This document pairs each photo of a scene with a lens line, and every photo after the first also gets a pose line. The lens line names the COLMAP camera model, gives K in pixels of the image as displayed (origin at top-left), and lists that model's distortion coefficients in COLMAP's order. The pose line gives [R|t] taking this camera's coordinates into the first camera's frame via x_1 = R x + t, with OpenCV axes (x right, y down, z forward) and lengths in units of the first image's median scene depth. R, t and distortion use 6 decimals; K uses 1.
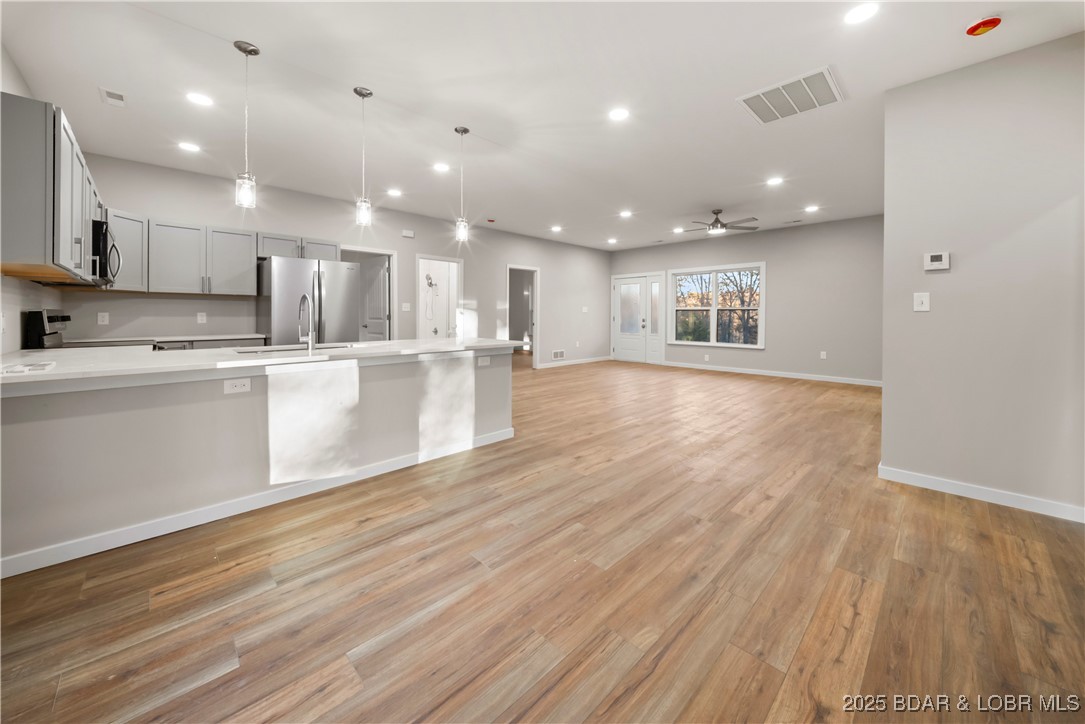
lens RADIAL K [[400.5, 0, 544.7], [0, 400.5, 319.9], [0, 0, 1]] dist [0.005312, -0.004800]
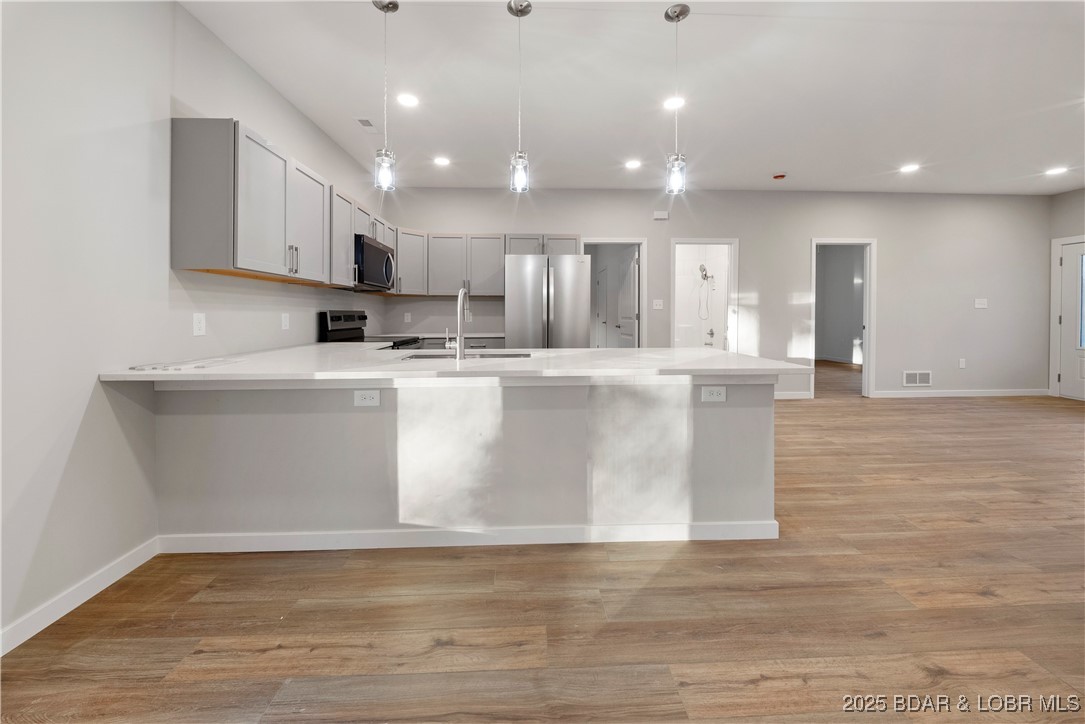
lens RADIAL K [[400.5, 0, 540.7], [0, 400.5, 316.0], [0, 0, 1]] dist [0.005312, -0.004800]
pose [[0.738685, 0.001318, -0.674049, 0.065826], [-0.005654, 0.999975, -0.004240, -0.006859], [0.674027, 0.006943, 0.738674, 0.493538]]
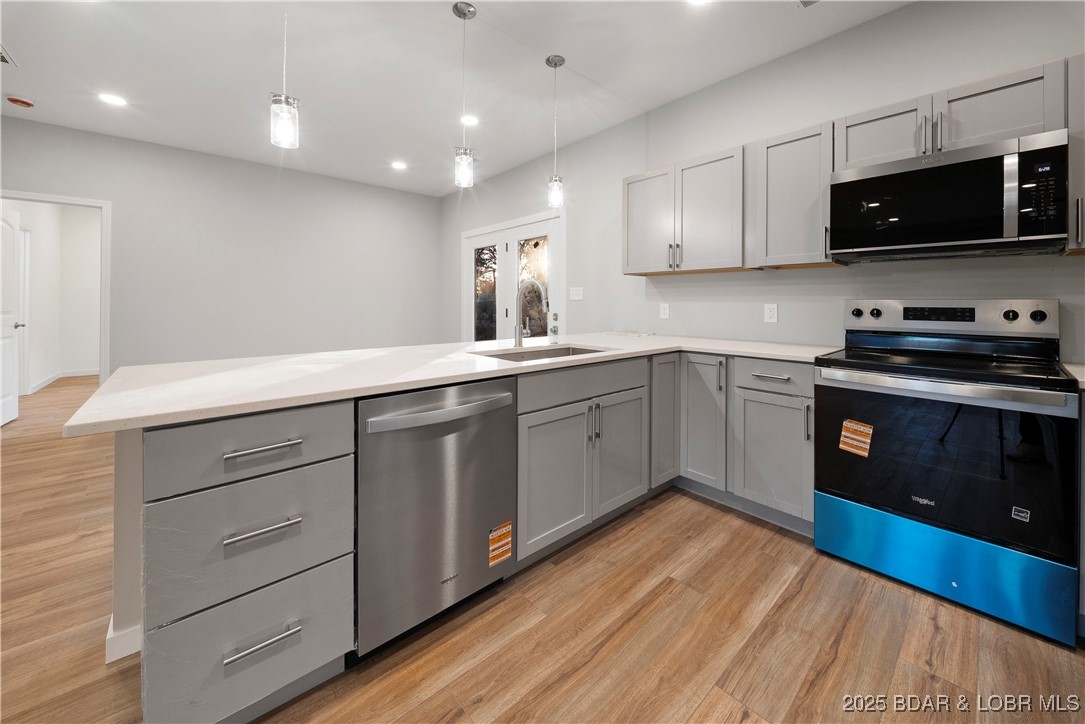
lens RADIAL K [[400.5, 0, 539.2], [0, 400.5, 303.1], [0, 0, 1]] dist [0.005312, -0.004800]
pose [[-0.998174, -0.006336, 0.060068, -0.639814], [-0.005412, 0.999865, 0.015545, -0.028136], [-0.060159, 0.015192, -0.998073, 1.742151]]
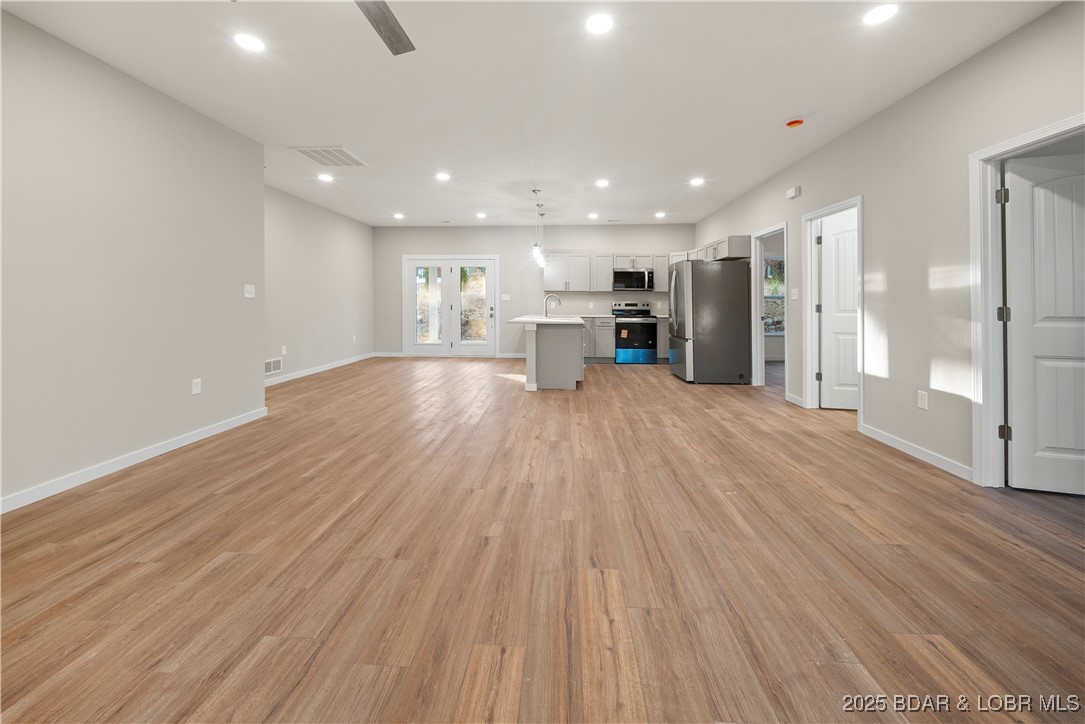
lens RADIAL K [[400.5, 0, 538.6], [0, 400.5, 297.8], [0, 0, 1]] dist [0.005312, -0.004800]
pose [[-0.750248, -0.012781, -0.661033, 1.040249], [-0.015533, 0.999878, -0.001704, -0.036321], [0.660974, 0.008989, -0.750355, 2.684549]]
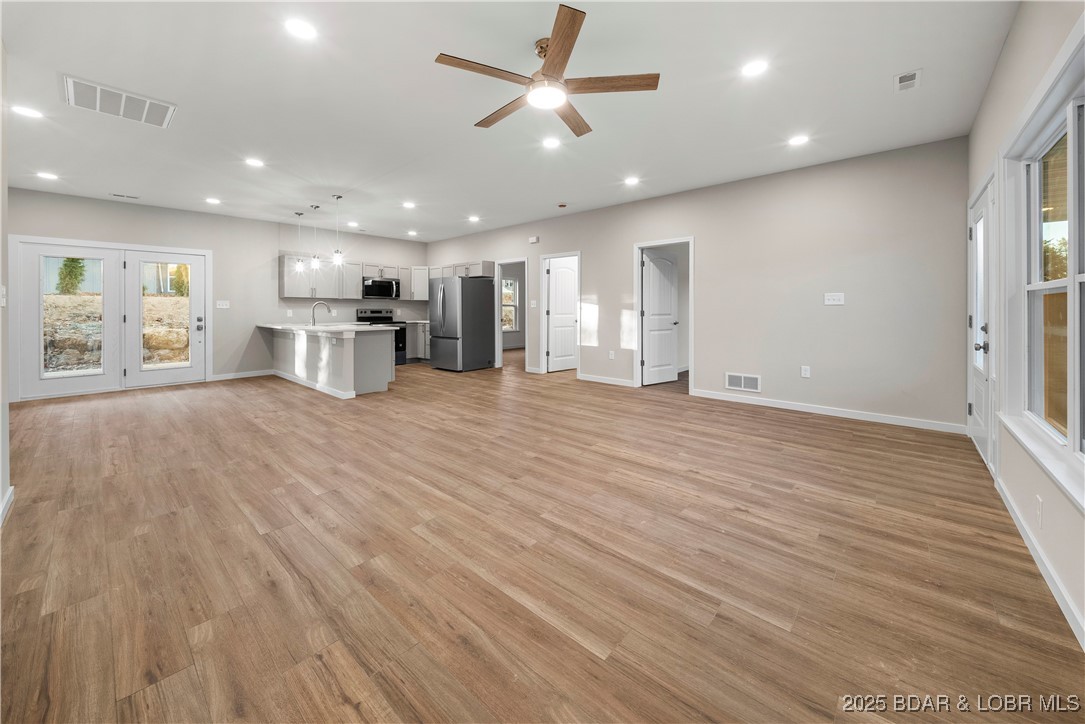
lens RADIAL K [[400.5, 0, 542.2], [0, 400.5, 311.0], [0, 0, 1]] dist [0.005312, -0.004800]
pose [[0.058338, 0.001689, -0.998295, 1.733395], [-0.012223, 0.999925, 0.000977, -0.027923], [0.998222, 0.012145, 0.058354, 2.075880]]
